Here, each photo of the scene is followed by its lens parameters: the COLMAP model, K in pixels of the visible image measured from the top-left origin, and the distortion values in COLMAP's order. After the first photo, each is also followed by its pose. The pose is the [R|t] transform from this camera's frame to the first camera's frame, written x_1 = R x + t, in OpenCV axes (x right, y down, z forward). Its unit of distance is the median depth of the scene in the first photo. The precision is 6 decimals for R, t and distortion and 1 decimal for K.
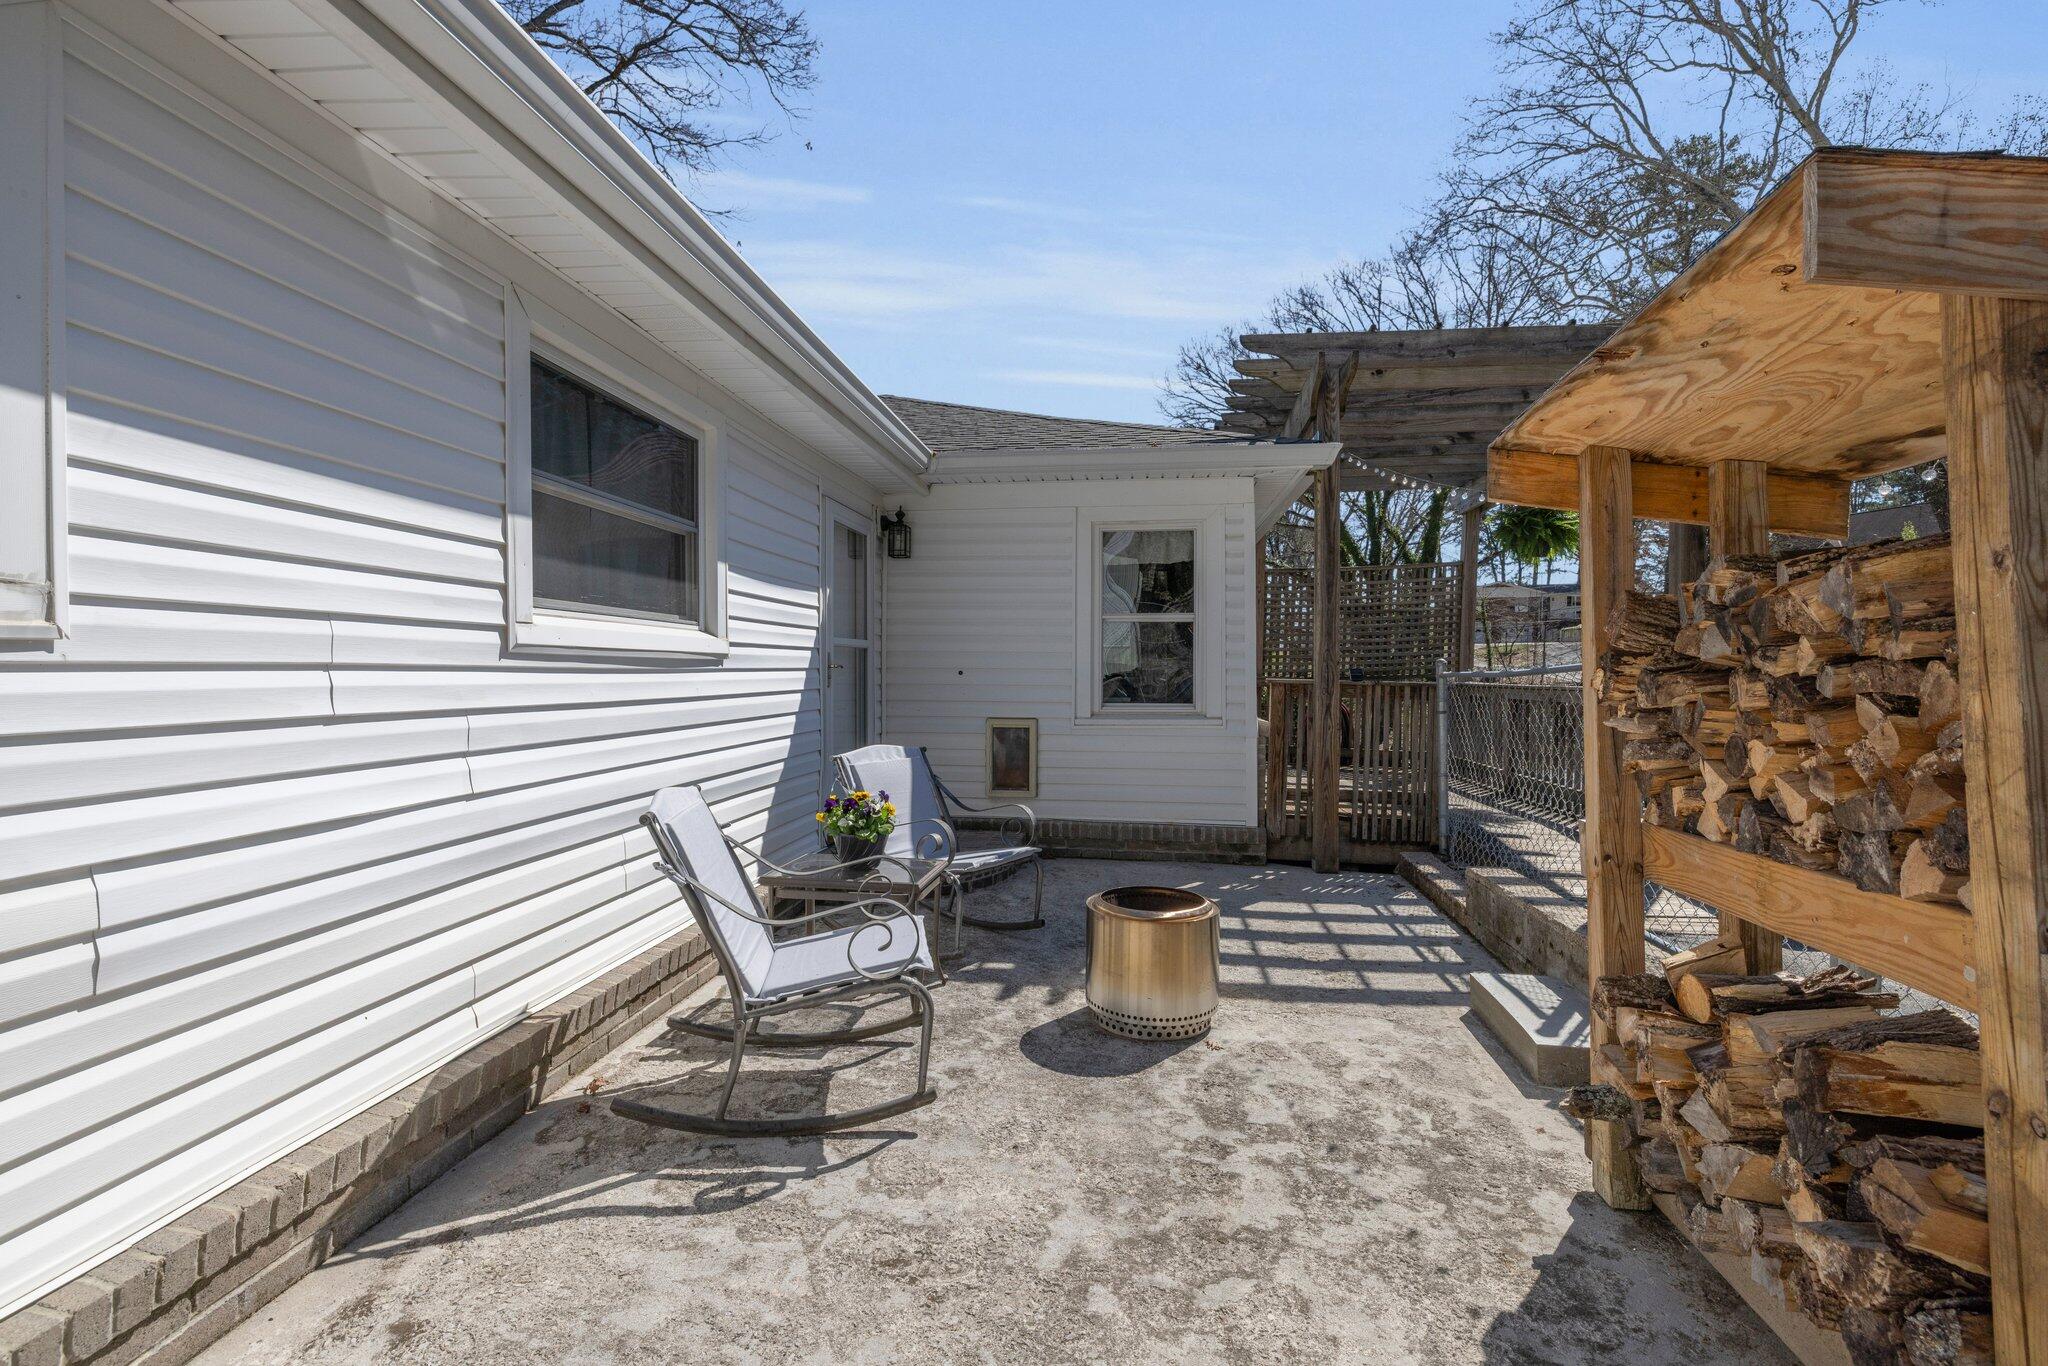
lens RADIAL K [[911.0, 0, 1024.0], [0, 911.0, 683.0], [0, 0, 1]] dist [0.000153, 0.000019]
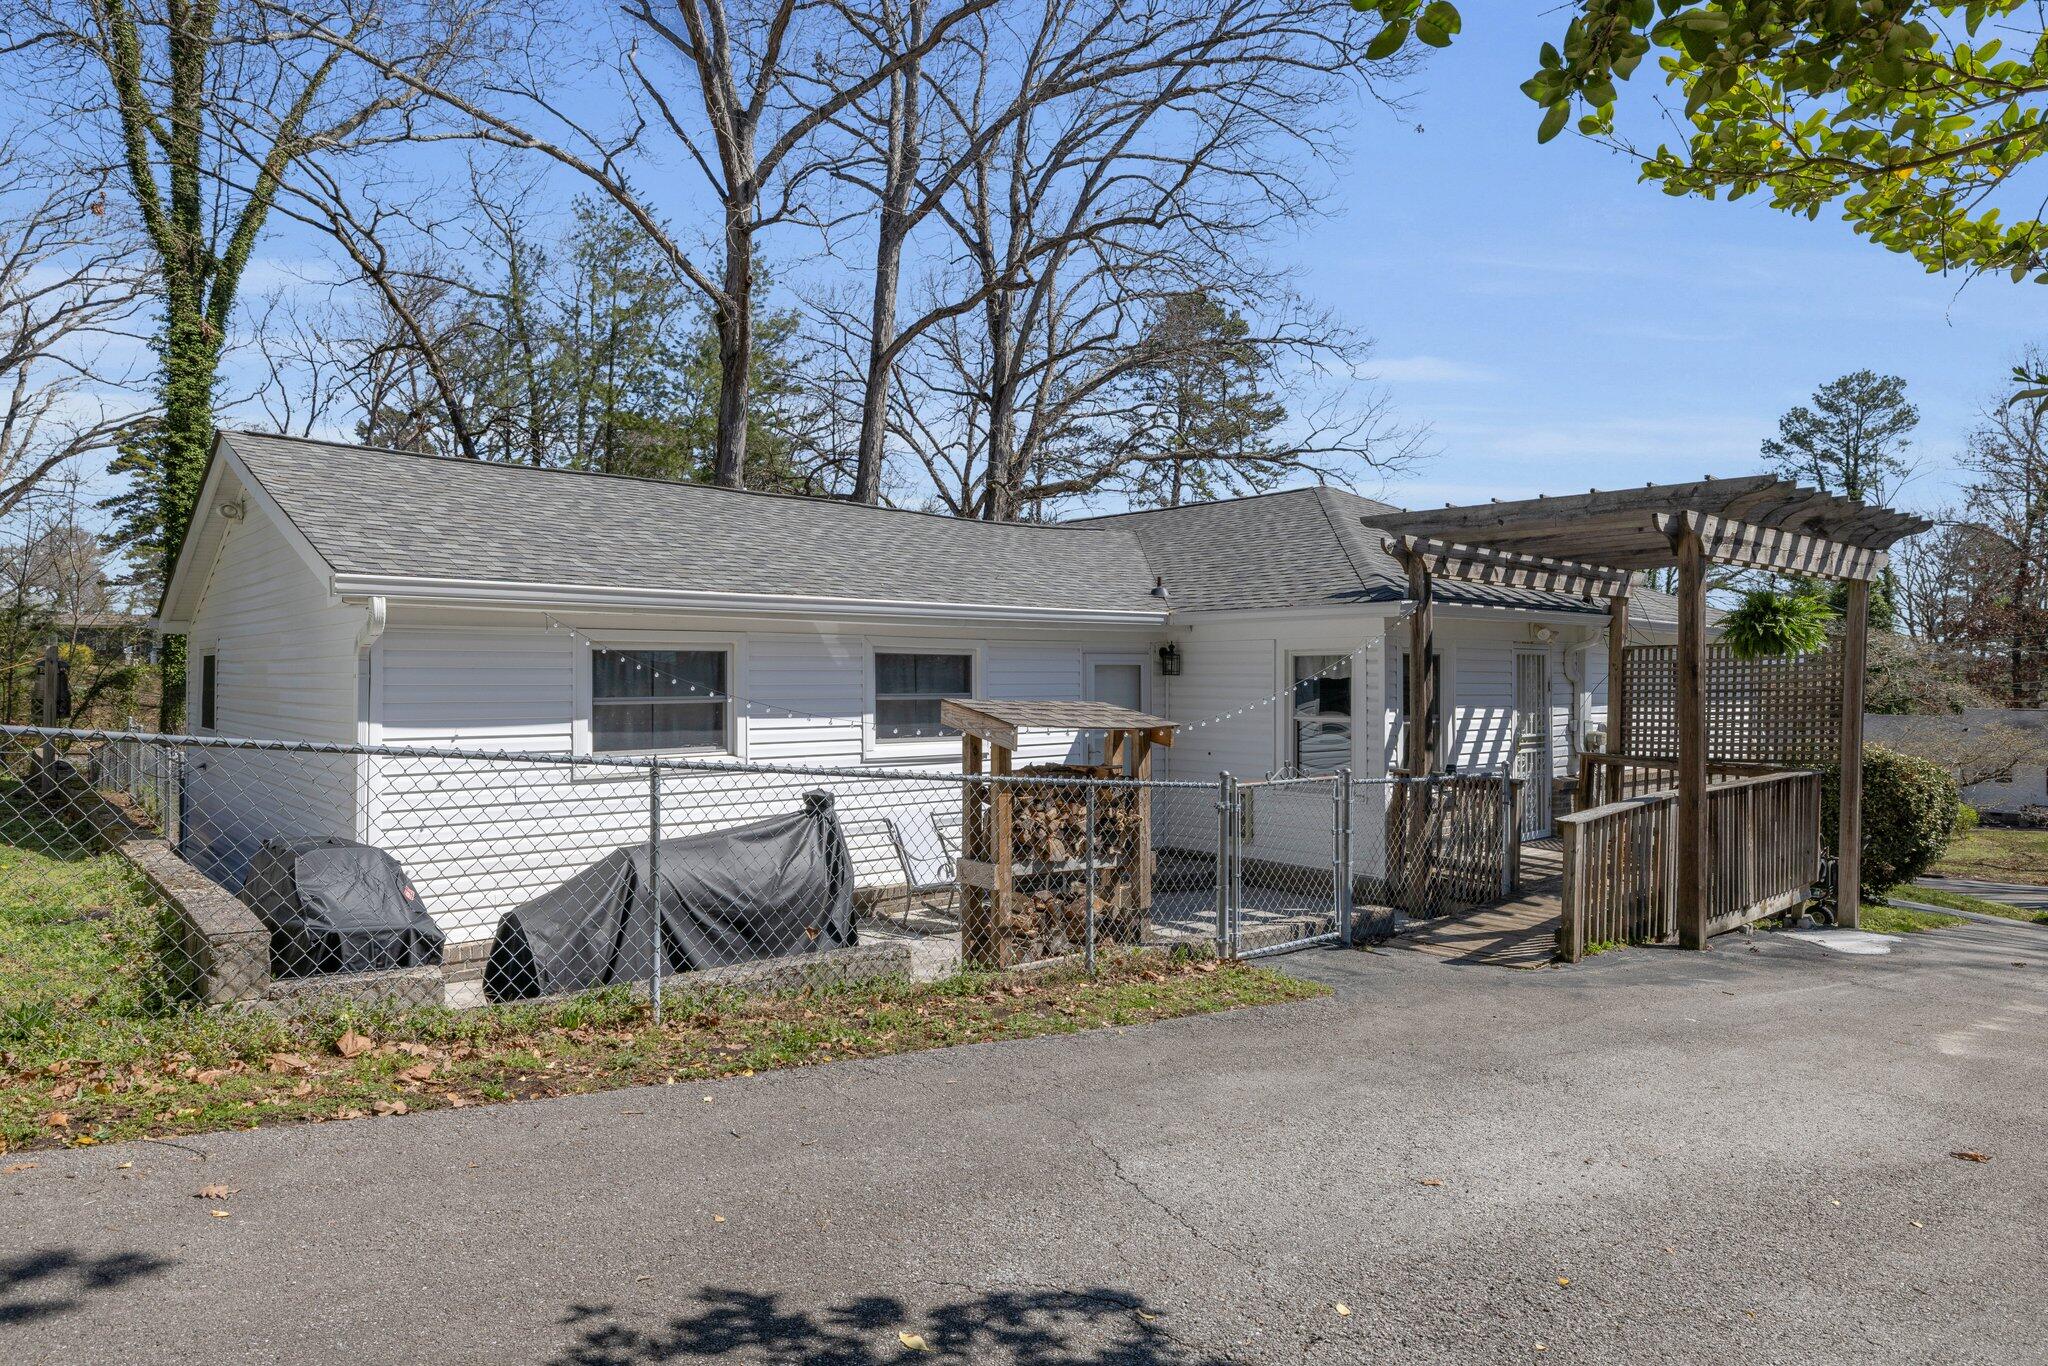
lens RADIAL K [[1275.9, 0, 1024.0], [0, 1275.9, 683.0], [0, 0, 1]] dist [0.000056, -0.000012]
pose [[0.757803, -0.001344, -0.652482, 1.108960], [-0.005413, 0.999951, -0.008346, -0.113844], [0.652461, 0.009856, 0.757759, -0.783755]]
